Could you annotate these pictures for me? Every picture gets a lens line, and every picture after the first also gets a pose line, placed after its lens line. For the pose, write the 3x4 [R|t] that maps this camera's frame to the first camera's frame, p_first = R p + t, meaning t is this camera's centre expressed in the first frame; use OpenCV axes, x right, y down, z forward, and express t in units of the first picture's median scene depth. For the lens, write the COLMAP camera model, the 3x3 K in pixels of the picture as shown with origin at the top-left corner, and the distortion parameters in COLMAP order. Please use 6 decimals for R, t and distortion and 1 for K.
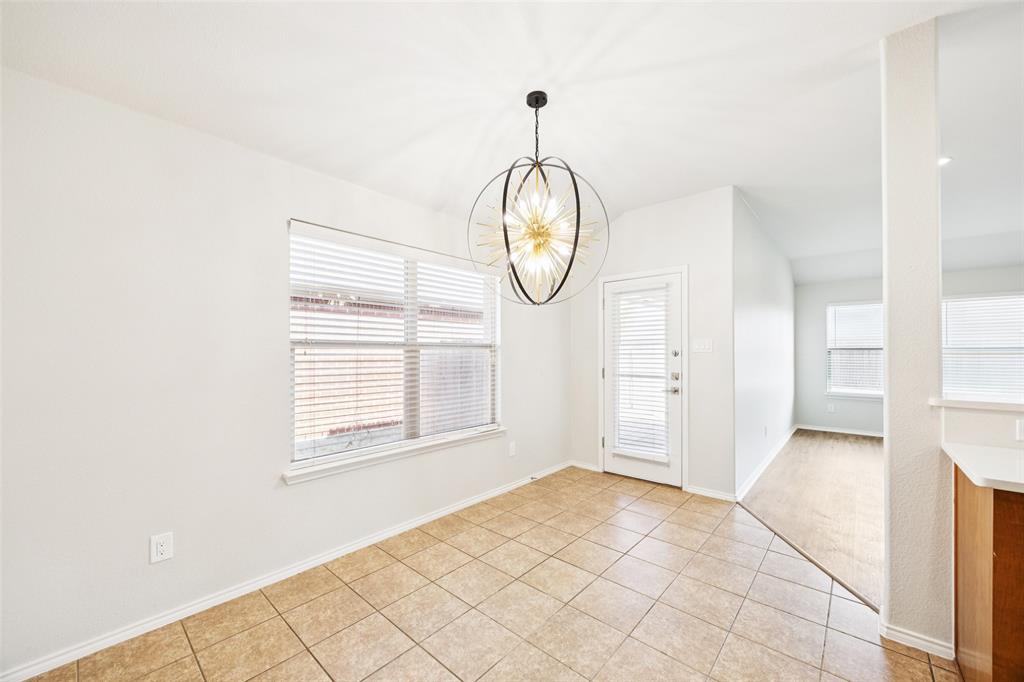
lens RADIAL K [[395.5, 0, 504.4], [0, 395.5, 351.2], [0, 0, 1]] dist [-0.003492, 0.001153]
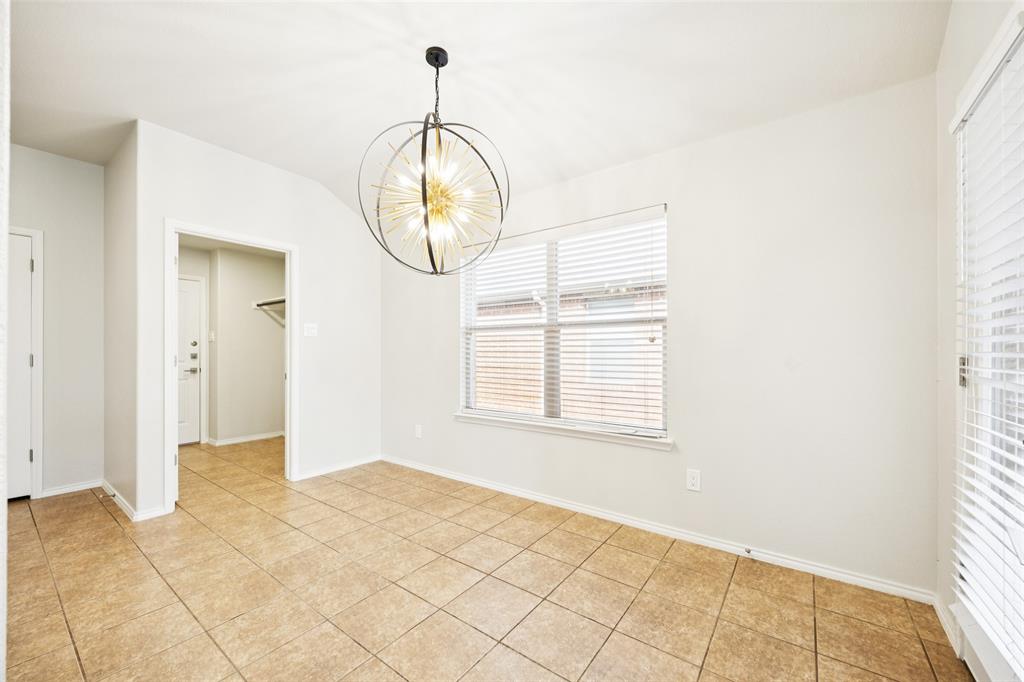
lens RADIAL K [[395.5, 0, 511.2], [0, 395.5, 349.0], [0, 0, 1]] dist [-0.003492, 0.001153]
pose [[0.096458, -0.006086, -0.995318, 0.783816], [0.002154, 0.999980, -0.005906, 0.052495], [0.995335, -0.001574, 0.096469, 0.816457]]
